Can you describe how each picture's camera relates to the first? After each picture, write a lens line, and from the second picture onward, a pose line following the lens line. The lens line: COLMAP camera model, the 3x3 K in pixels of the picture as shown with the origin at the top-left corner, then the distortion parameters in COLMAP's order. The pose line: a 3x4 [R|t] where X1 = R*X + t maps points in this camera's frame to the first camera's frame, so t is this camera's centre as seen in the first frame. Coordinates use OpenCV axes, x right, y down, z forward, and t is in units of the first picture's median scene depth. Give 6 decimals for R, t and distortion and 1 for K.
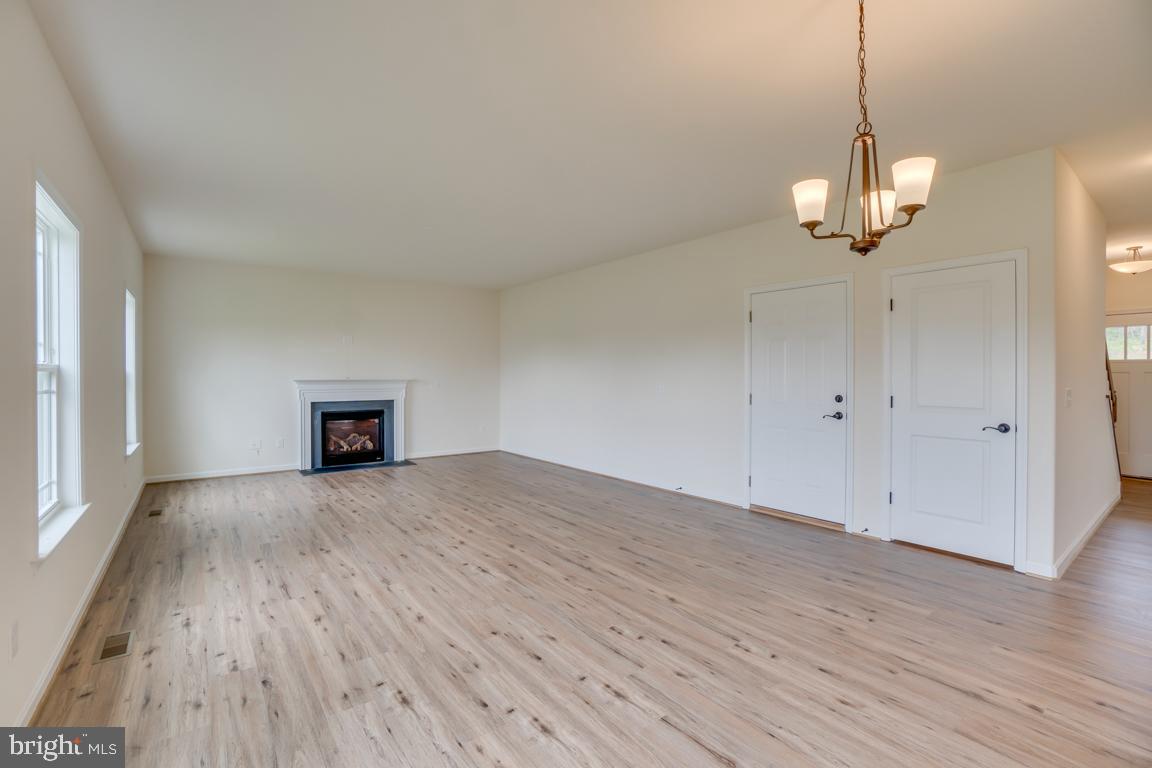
lens RADIAL K [[522.0, 0, 571.9], [0, 522.0, 370.9], [0, 0, 1]] dist [-0.060879, 0.024848]
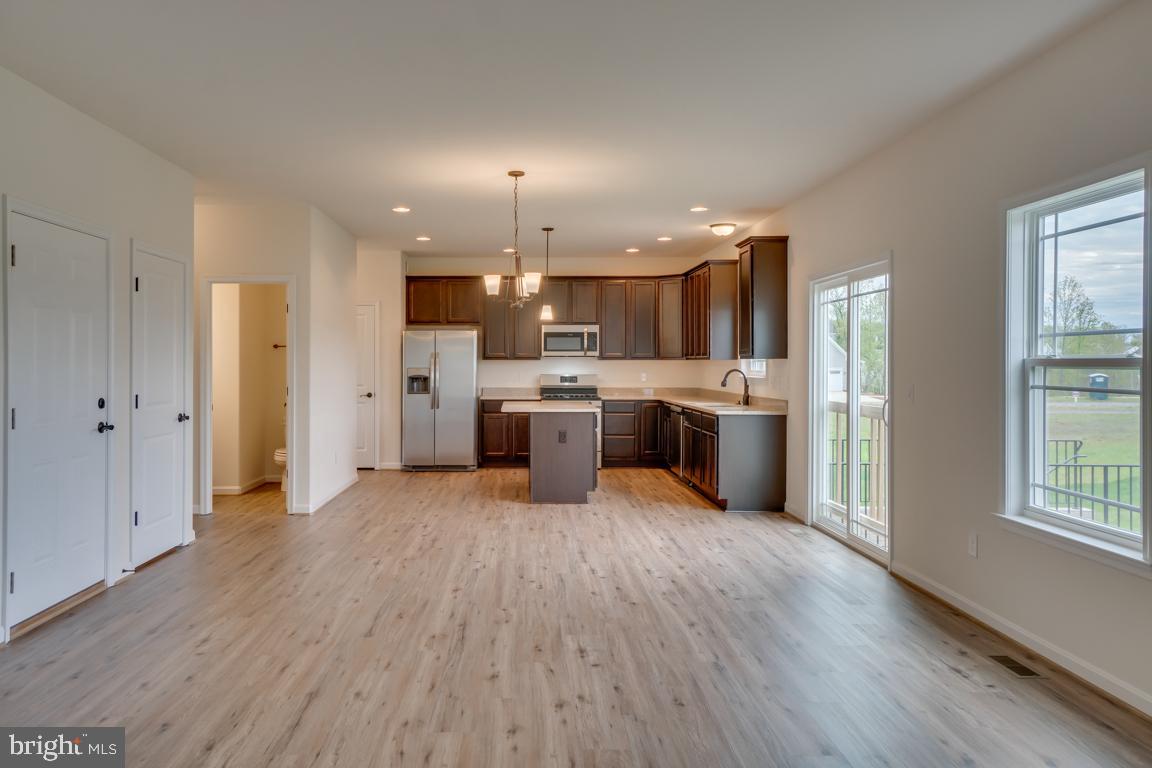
lens RADIAL K [[825.5, 0, 538.6], [0, 825.5, 366.5], [0, 0, 1]] dist [0.043412, 0.000708]
pose [[-0.811203, -0.001617, 0.584763, -0.607953], [-0.004208, 0.999986, -0.003072, 0.004783], [-0.584750, -0.004953, -0.811198, 1.521662]]
